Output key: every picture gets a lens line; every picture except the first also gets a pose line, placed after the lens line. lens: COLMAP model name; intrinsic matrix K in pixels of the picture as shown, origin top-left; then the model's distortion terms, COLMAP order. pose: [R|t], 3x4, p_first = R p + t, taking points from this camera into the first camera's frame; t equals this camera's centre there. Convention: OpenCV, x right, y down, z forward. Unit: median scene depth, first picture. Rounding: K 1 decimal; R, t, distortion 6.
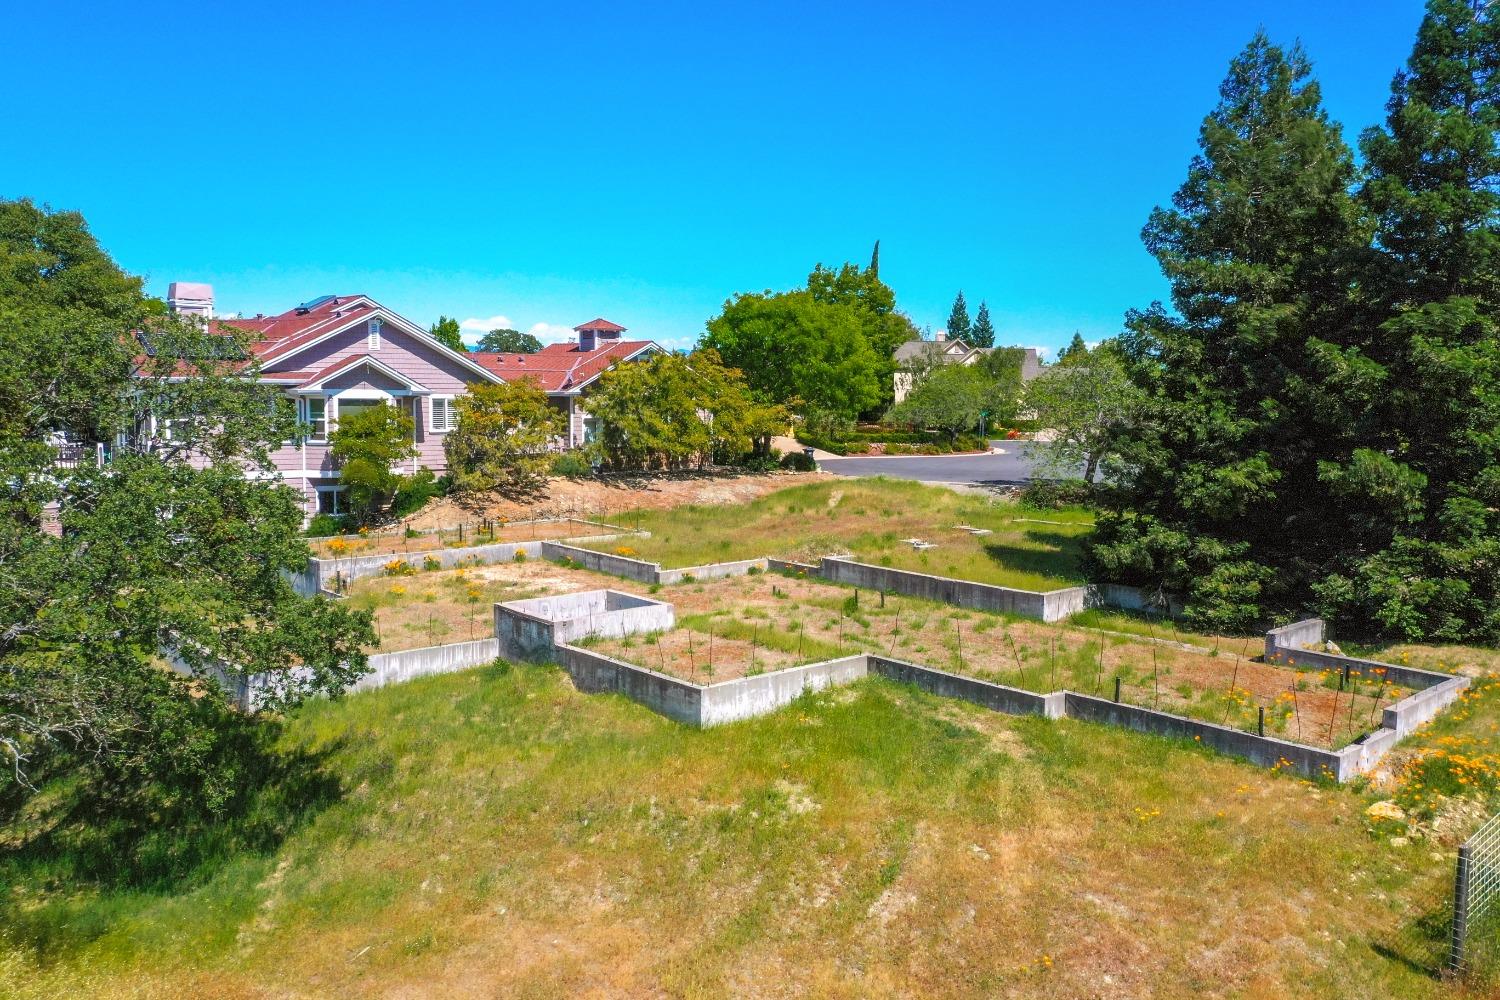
lens RADIAL K [[1181.6, 0, 750.0], [0, 1181.6, 500.0], [0, 0, 1]] dist [-0.002054, 0.004413]
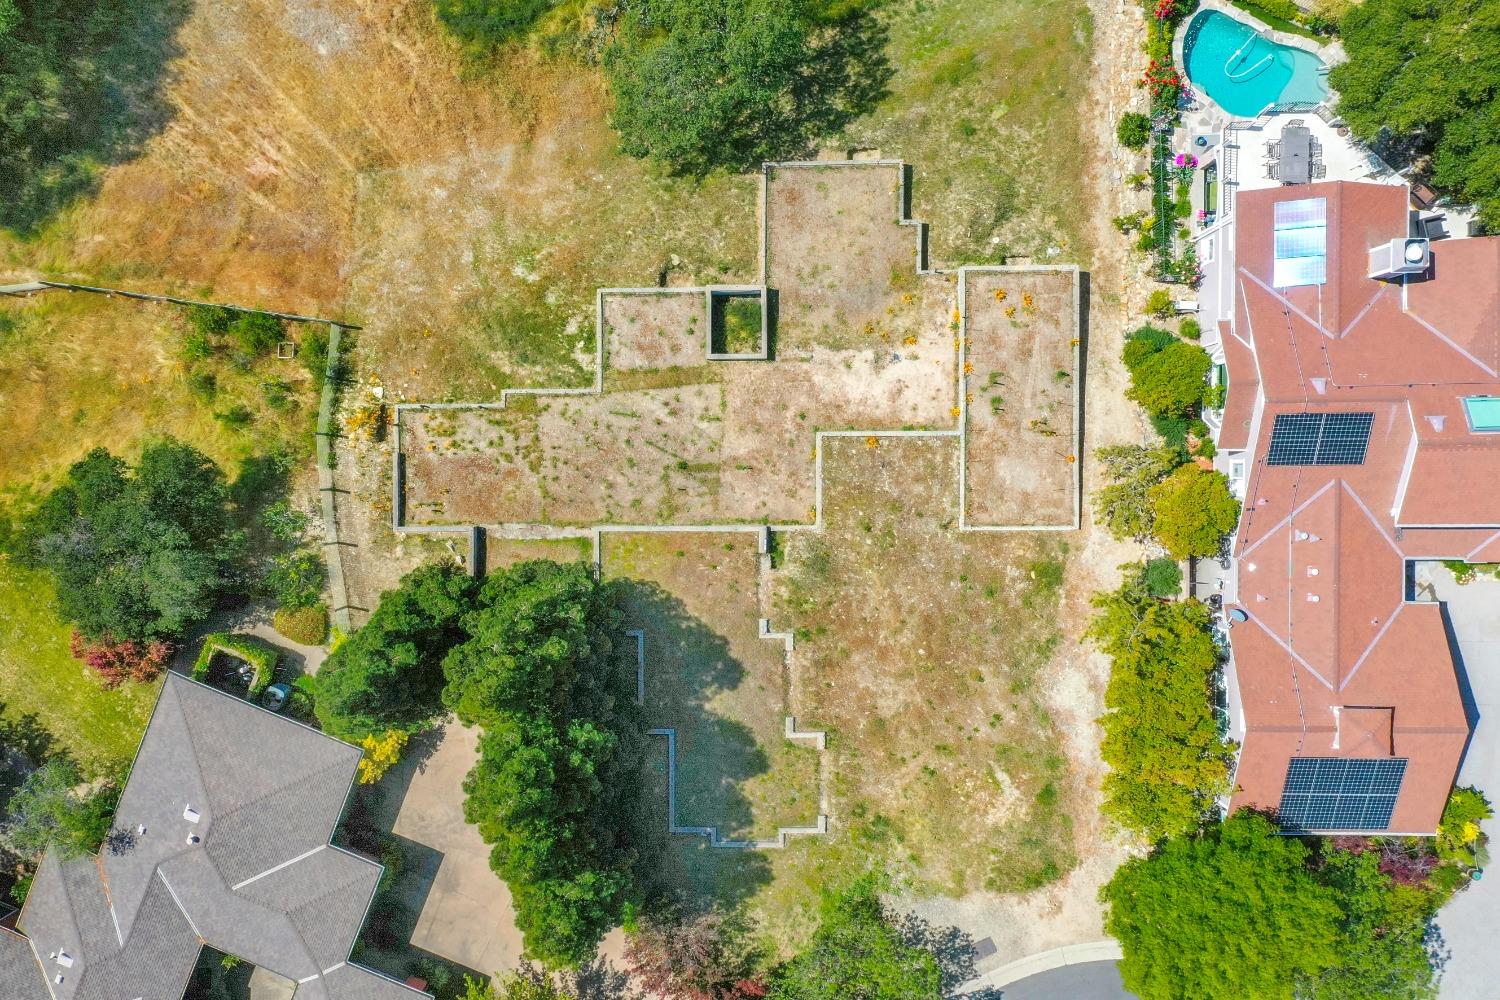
lens RADIAL K [[1181.6, 0, 750.0], [0, 1181.6, 500.0], [0, 0, 1]] dist [-0.002054, 0.004413]
pose [[-0.655537, 0.753755, 0.046100, -0.029827], [-0.011748, -0.071218, 0.997392, -2.108819], [0.755072, 0.653285, 0.055541, 1.261355]]
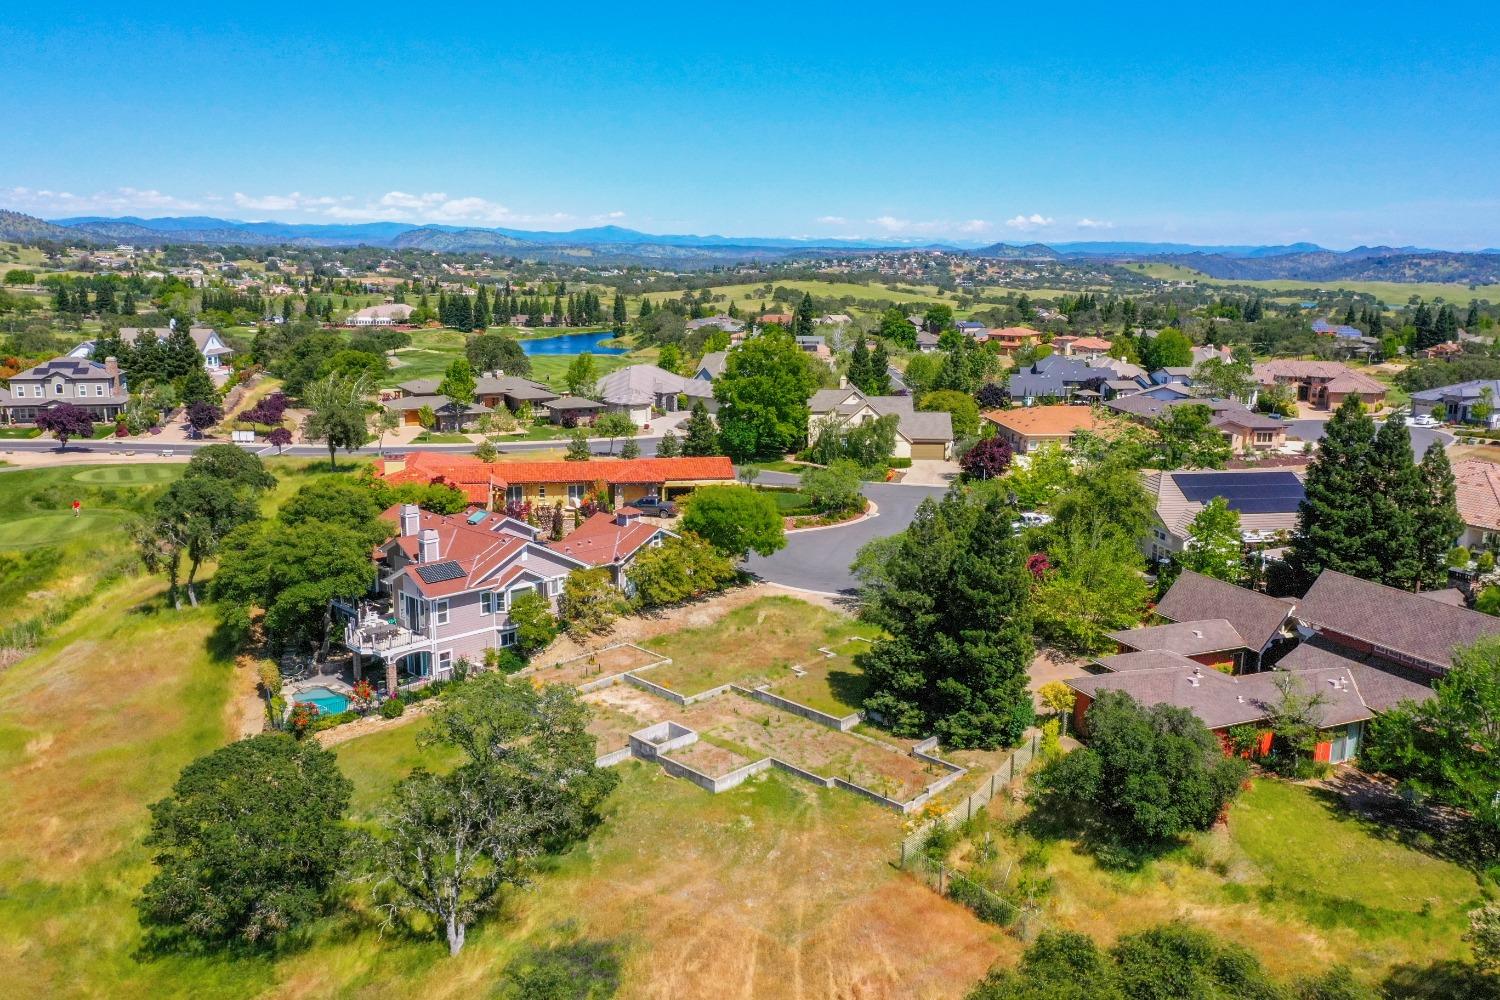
lens RADIAL K [[1181.6, 0, 750.0], [0, 1181.6, 500.0], [0, 0, 1]] dist [-0.002054, 0.004413]
pose [[0.998362, -0.015293, 0.055135, -0.097662], [0.009554, 0.994648, 0.102883, -0.791709], [-0.056413, -0.102188, 0.993164, -1.773176]]
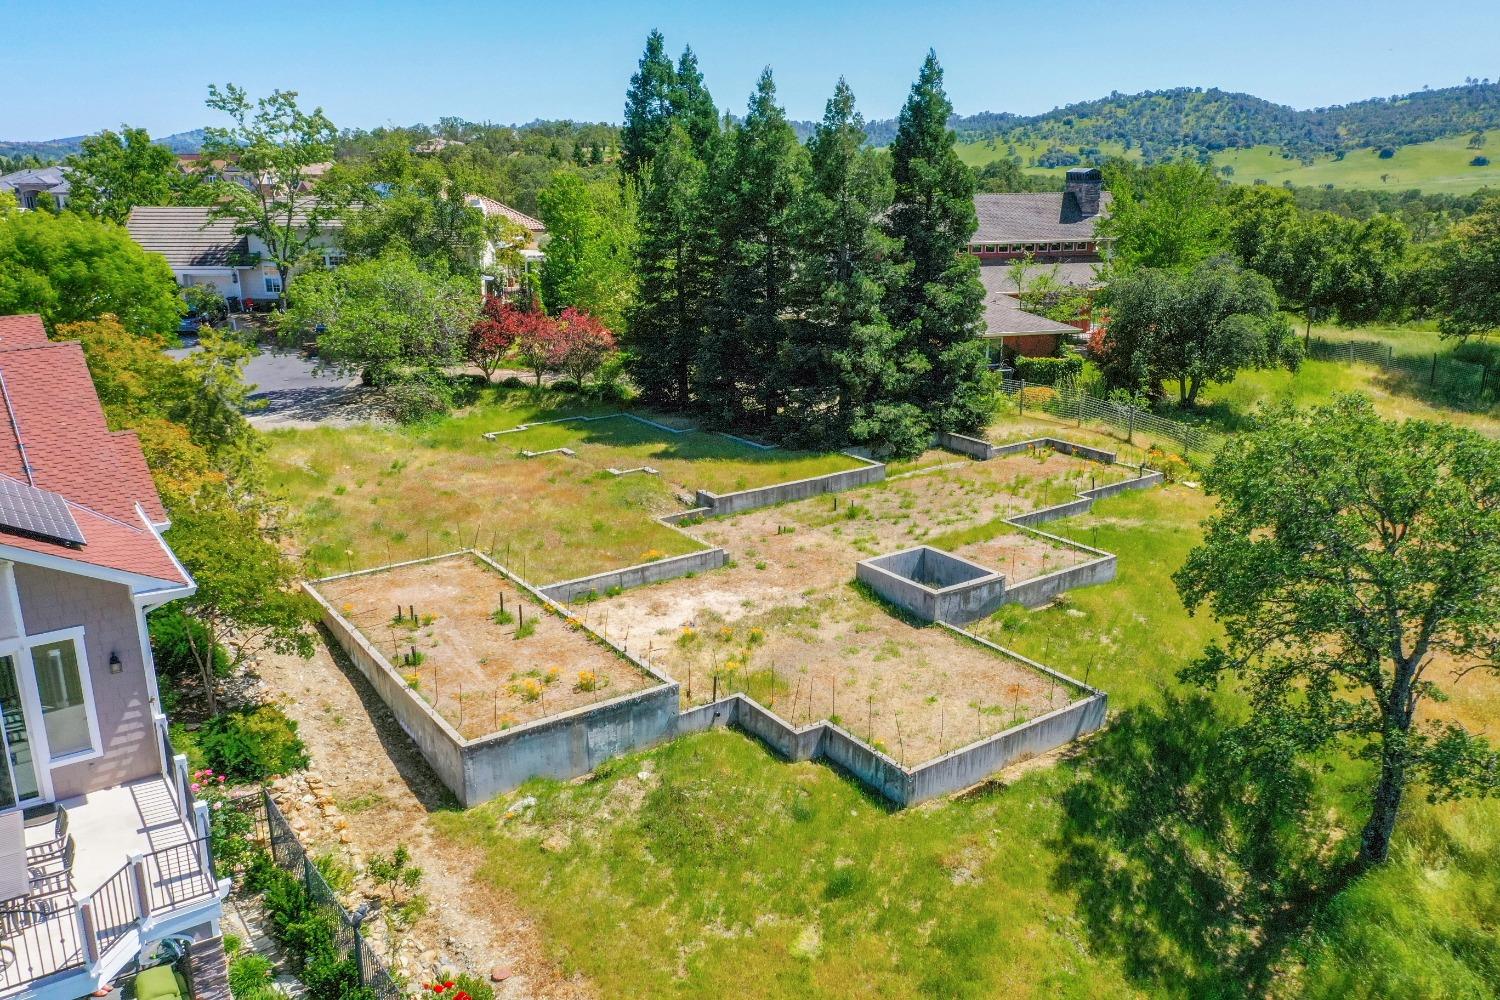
lens RADIAL K [[1181.6, 0, 750.0], [0, 1181.6, 500.0], [0, 0, 1]] dist [-0.002054, 0.004413]
pose [[0.104022, -0.291595, 0.950869, -1.501729], [0.099153, 0.954333, 0.281811, -0.395199], [-0.989620, 0.064967, 0.128185, 1.172845]]
